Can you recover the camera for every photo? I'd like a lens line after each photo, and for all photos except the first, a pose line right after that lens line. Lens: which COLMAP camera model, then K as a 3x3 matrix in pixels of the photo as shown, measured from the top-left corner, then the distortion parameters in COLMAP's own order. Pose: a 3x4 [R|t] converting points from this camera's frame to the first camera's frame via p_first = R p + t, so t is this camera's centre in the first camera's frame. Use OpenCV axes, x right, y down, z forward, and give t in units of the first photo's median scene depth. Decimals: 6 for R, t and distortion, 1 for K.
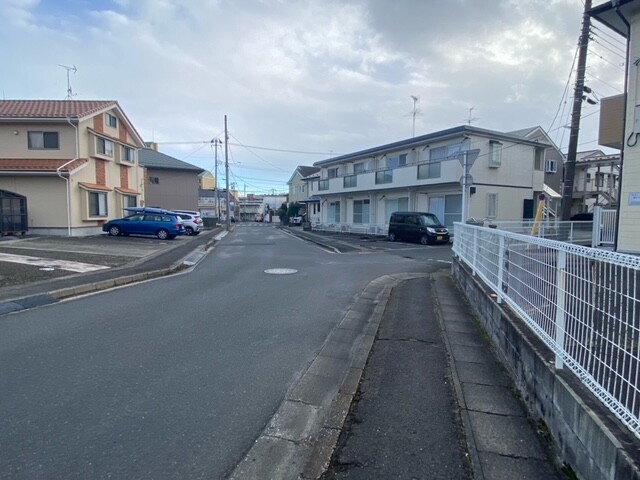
lens RADIAL K [[361.6, 0, 320.0], [0, 361.6, 240.0], [0, 0, 1]] dist [0.013972, -0.017260]
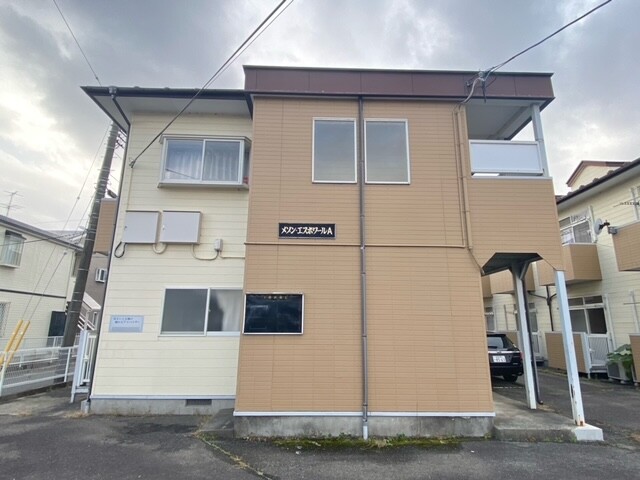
lens RADIAL K [[361.6, 0, 320.0], [0, 361.6, 240.0], [0, 0, 1]] dist [0.013972, -0.017260]
pose [[0.496652, 0.198482, 0.844951, 0.270345], [0.056412, 0.964062, -0.259620, -0.041664], [-0.866114, 0.176606, 0.467607, 0.152687]]
